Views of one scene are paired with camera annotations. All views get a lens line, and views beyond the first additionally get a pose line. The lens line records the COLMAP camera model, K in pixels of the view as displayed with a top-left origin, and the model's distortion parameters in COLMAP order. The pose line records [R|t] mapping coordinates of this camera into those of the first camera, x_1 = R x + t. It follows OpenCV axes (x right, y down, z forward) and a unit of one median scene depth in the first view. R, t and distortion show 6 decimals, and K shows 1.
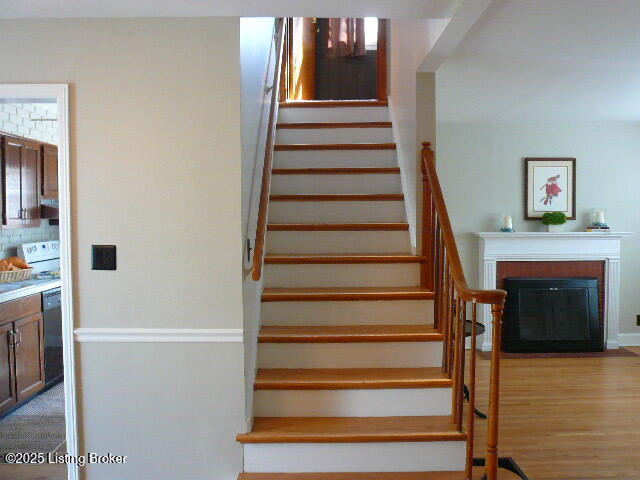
lens RADIAL K [[581.3, 0, 321.1], [0, 581.3, 241.4], [0, 0, 1]] dist [-0.061175, 0.007392]
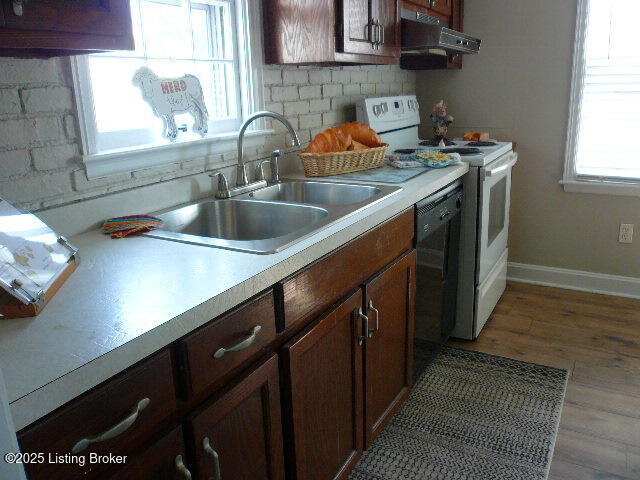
lens RADIAL K [[536.7, 0, 320.2], [0, 536.7, 240.2], [0, 0, 1]] dist [-0.116301, 0.086288]
pose [[0.873301, 0.114931, -0.473430, -0.181209], [0.001888, 0.970969, 0.239199, 0.008534], [0.487177, -0.209786, 0.847731, 0.311053]]
